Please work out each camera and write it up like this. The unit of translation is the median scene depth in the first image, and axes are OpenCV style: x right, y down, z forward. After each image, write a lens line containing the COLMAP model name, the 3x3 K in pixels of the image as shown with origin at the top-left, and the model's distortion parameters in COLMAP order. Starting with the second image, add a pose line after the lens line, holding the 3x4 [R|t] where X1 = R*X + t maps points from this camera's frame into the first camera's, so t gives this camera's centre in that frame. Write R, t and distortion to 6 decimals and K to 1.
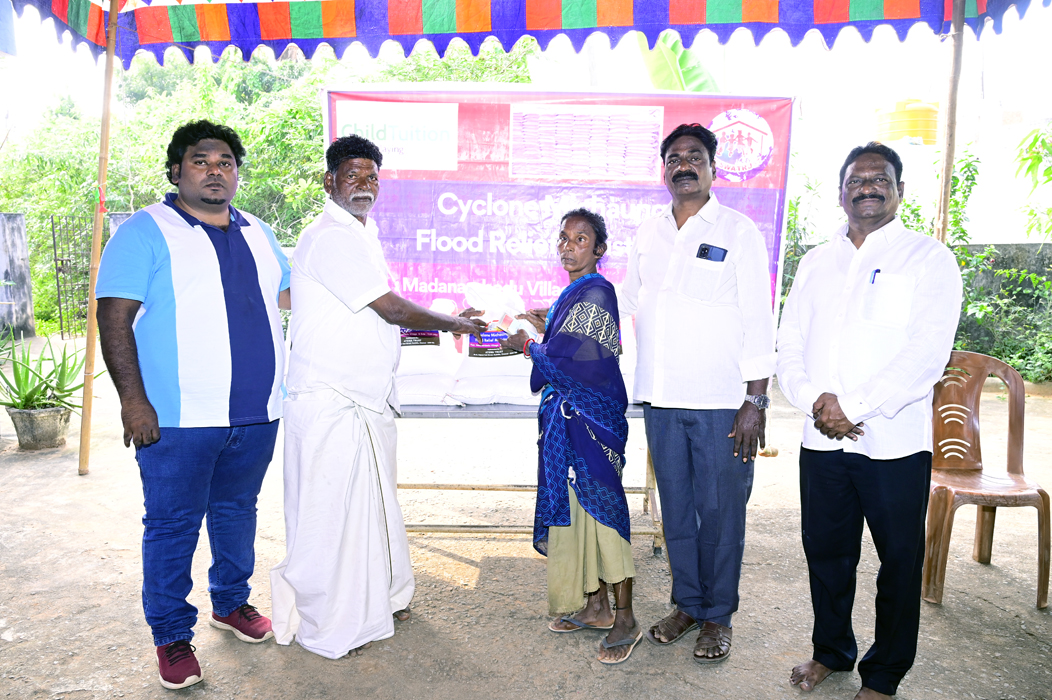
lens RADIAL K [[795.9, 0, 531.0], [0, 795.9, 354.2], [0, 0, 1]] dist [0.032550, -0.019179]
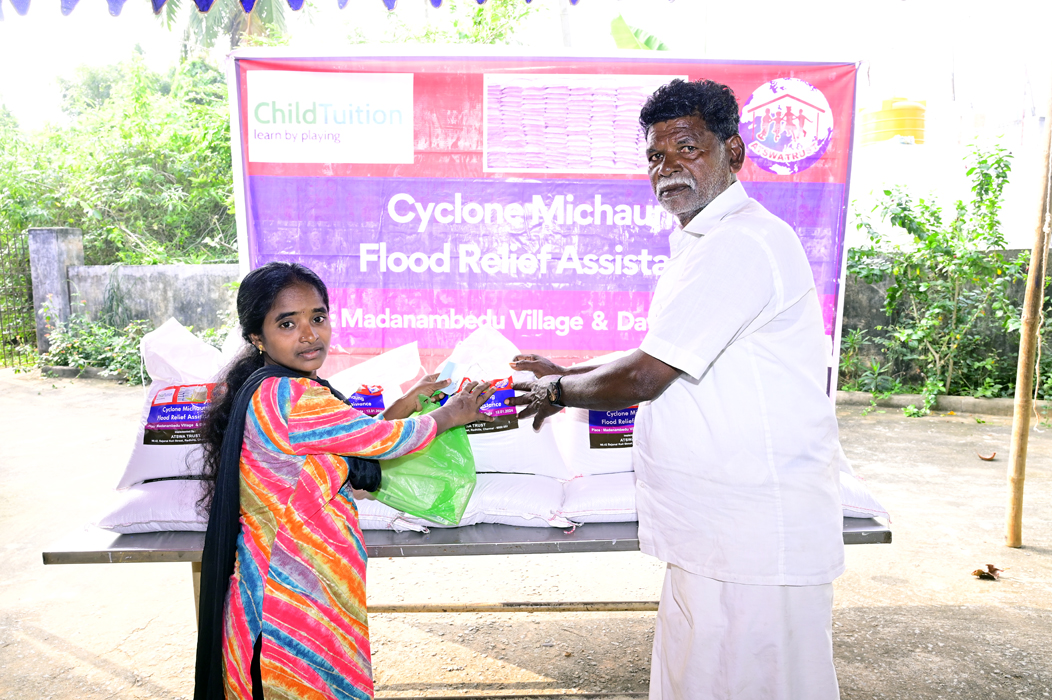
lens RADIAL K [[779.0, 0, 526.6], [0, 779.0, 351.5], [0, 0, 1]] dist [0.012372, 0.002140]
pose [[0.999047, -0.019969, 0.038823, -0.019072], [0.020411, 0.999731, -0.011038, -0.045129], [-0.038592, 0.011820, 0.999185, 0.272409]]
